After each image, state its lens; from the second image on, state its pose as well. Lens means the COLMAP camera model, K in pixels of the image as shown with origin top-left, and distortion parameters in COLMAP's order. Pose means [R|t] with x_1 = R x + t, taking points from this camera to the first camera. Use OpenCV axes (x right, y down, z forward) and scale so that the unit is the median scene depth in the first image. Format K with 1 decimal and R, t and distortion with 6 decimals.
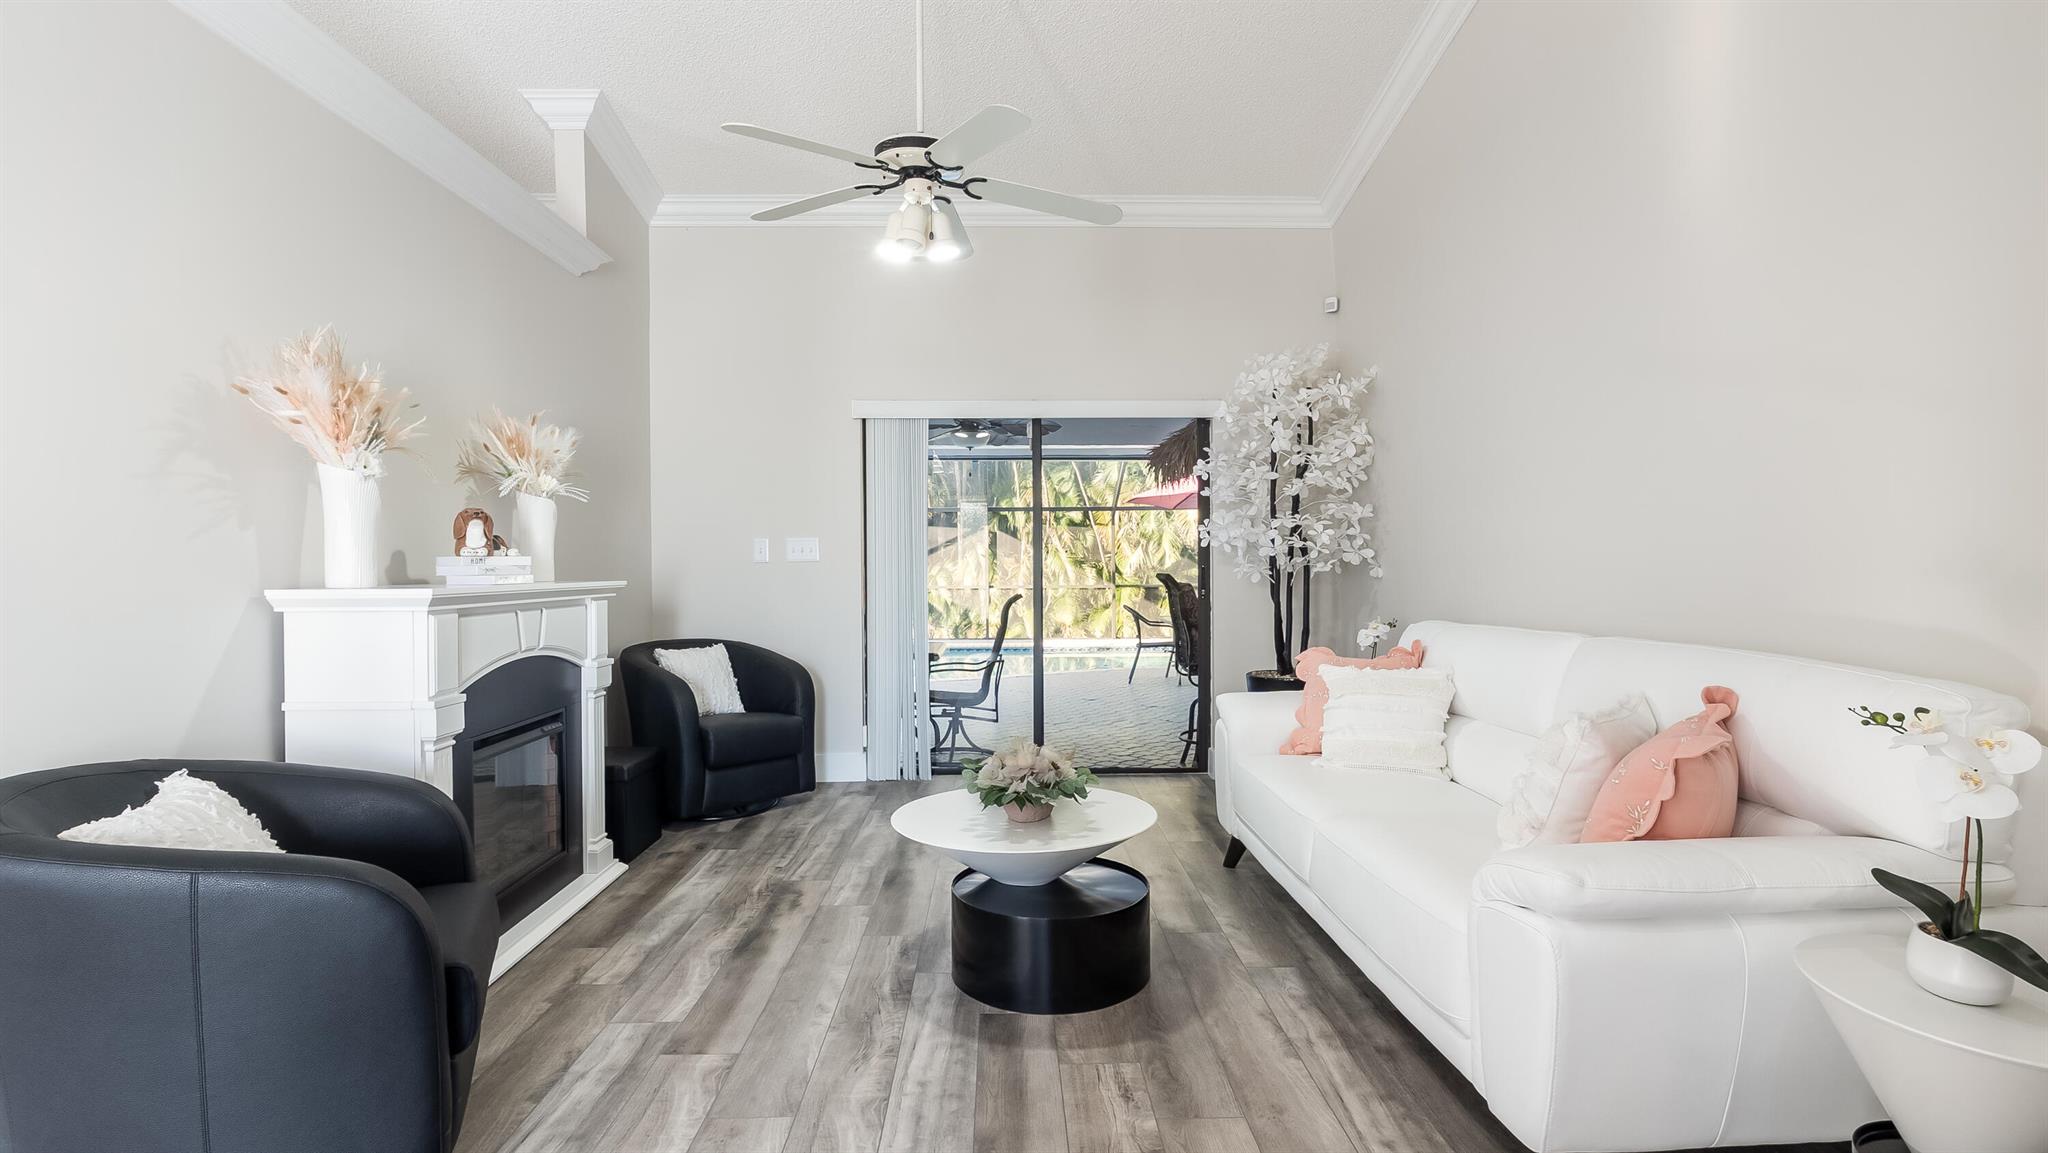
lens RADIAL K [[952.8, 0, 1027.5], [0, 952.8, 572.7], [0, 0, 1]] dist [-0.003228, -0.000311]
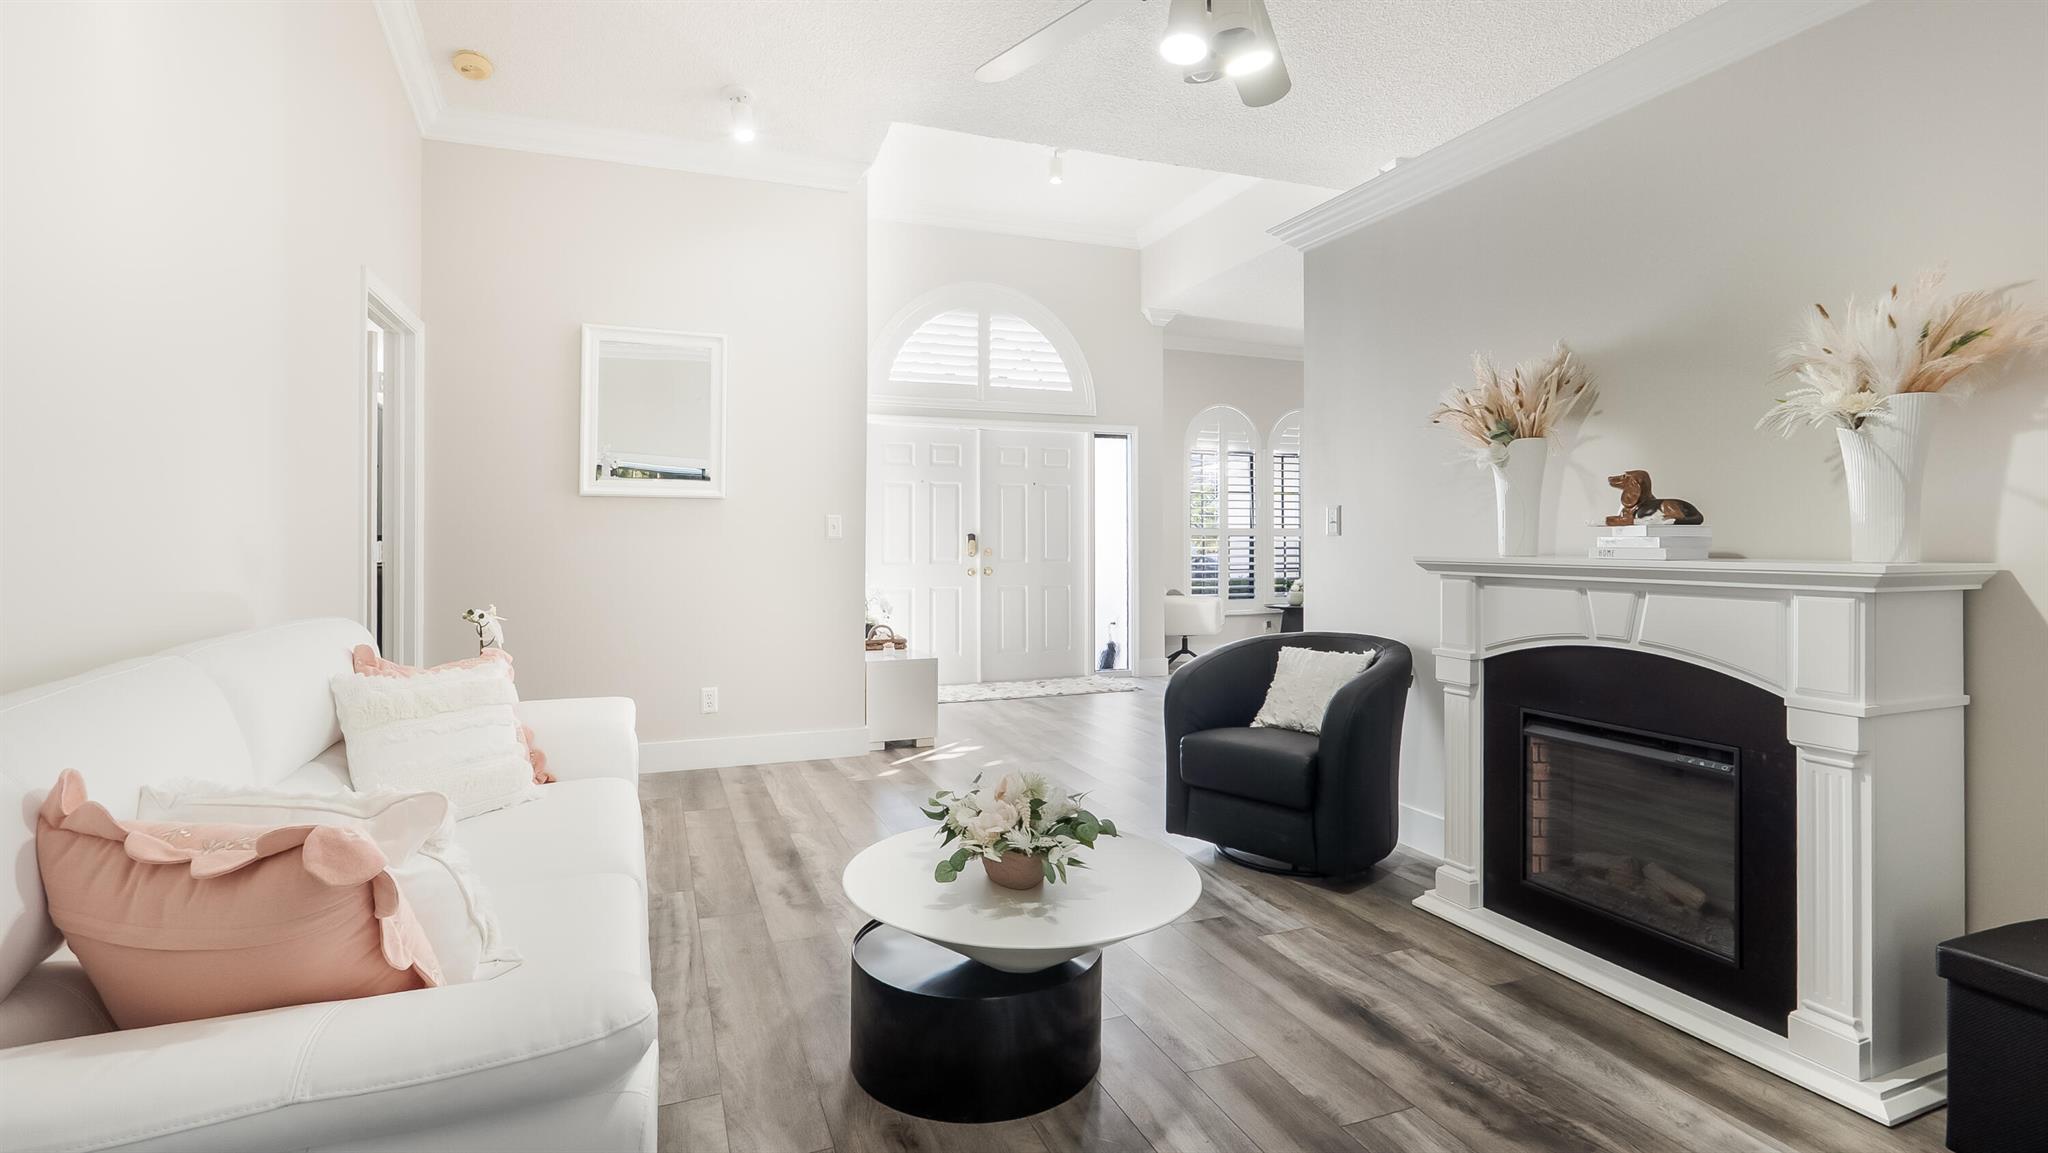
lens RADIAL K [[970.2, 0, 1023.0], [0, 970.2, 519.7], [0, 0, 1]] dist [-0.002230, -0.000212]
pose [[-0.941921, -0.001340, -0.335832, 0.231967], [0.002483, 0.999937, -0.010955, -0.014081], [0.335825, -0.011153, -0.941858, 1.583474]]
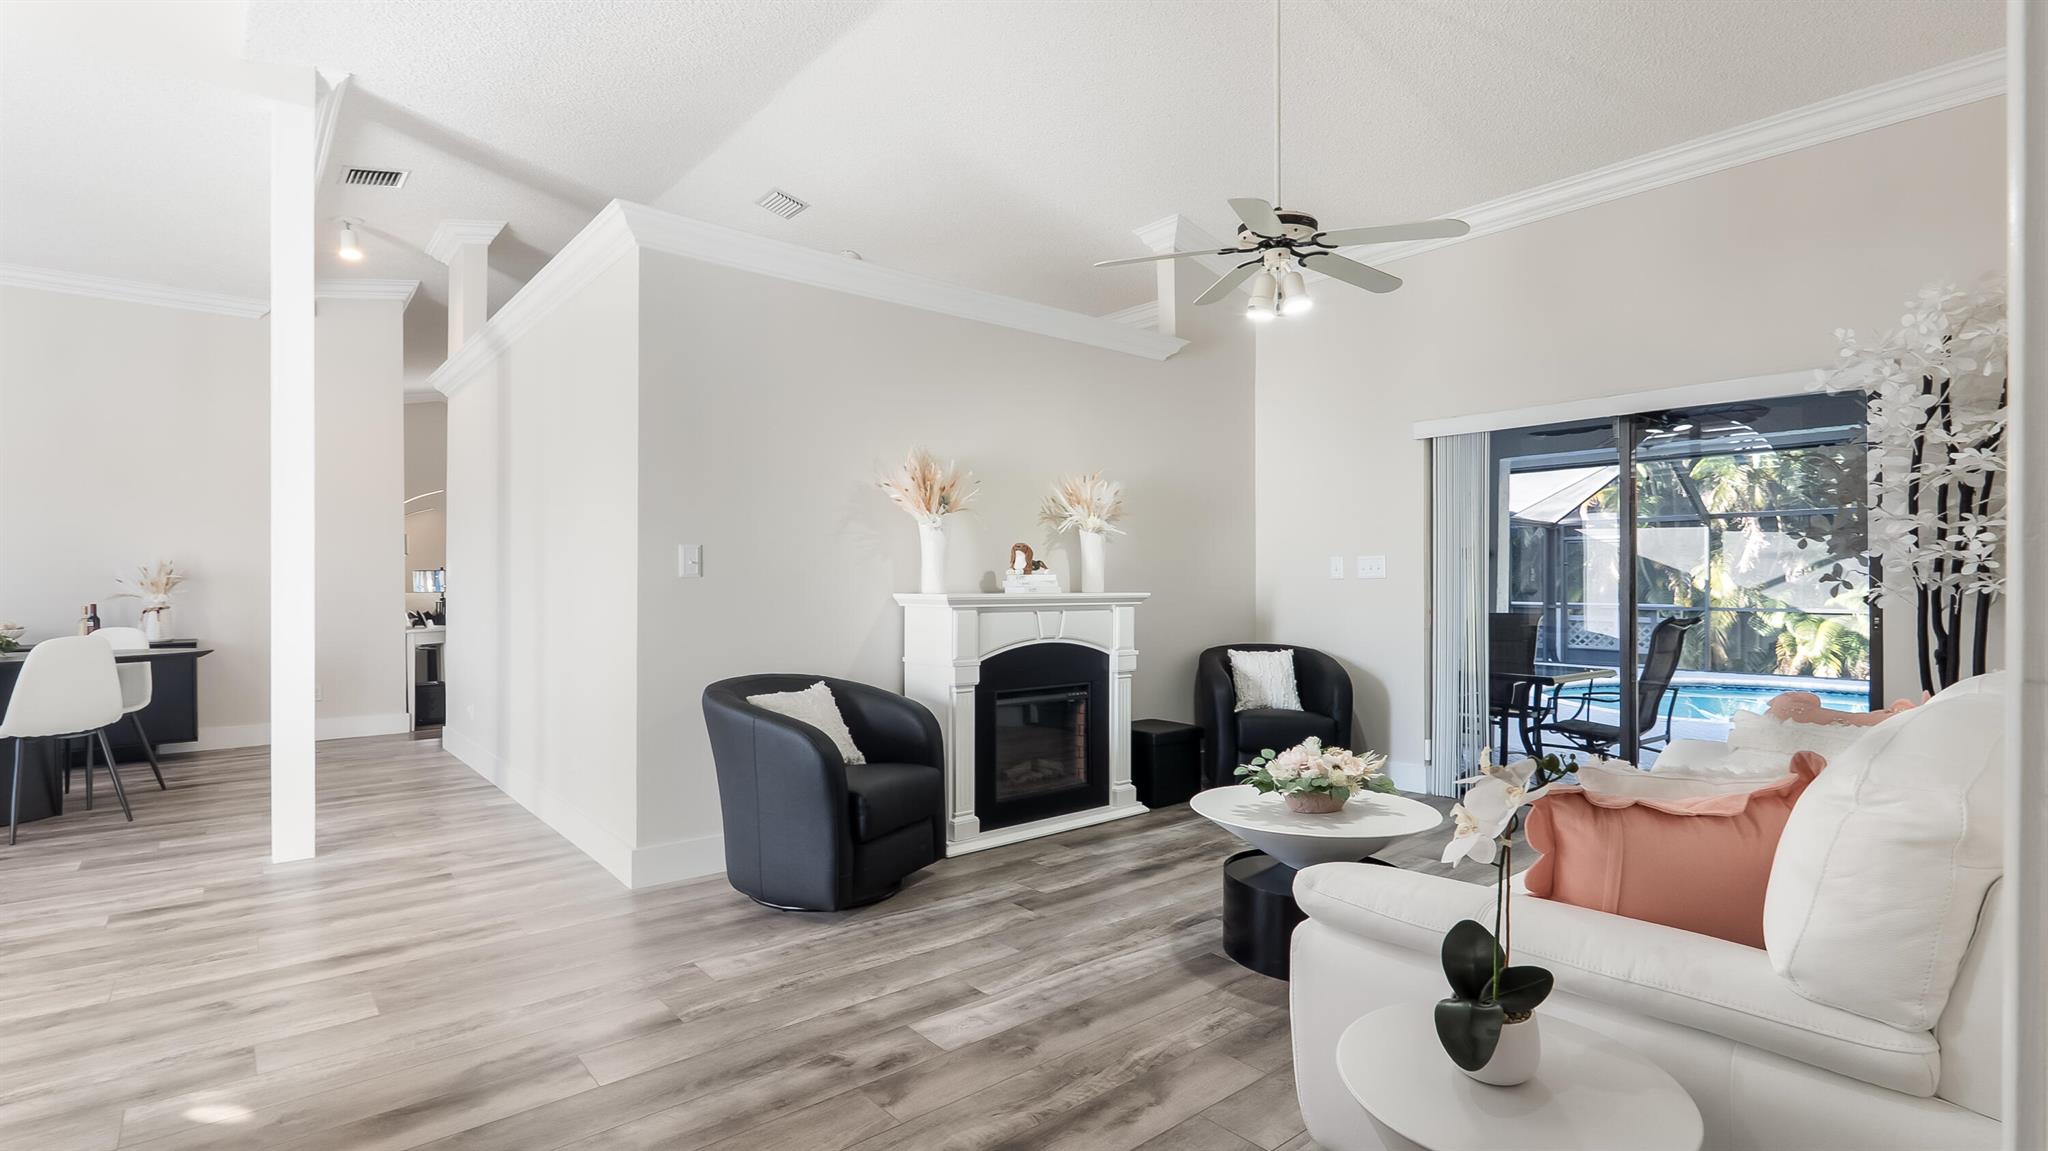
lens RADIAL K [[963.0, 0, 1021.7], [0, 963.0, 568.3], [0, 0, 1]] dist [-0.005376, 0.000970]
pose [[0.621783, -0.005451, -0.783171, 0.608795], [-0.010613, 0.999825, -0.015385, -0.003040], [0.783118, 0.017878, 0.621616, 0.034894]]
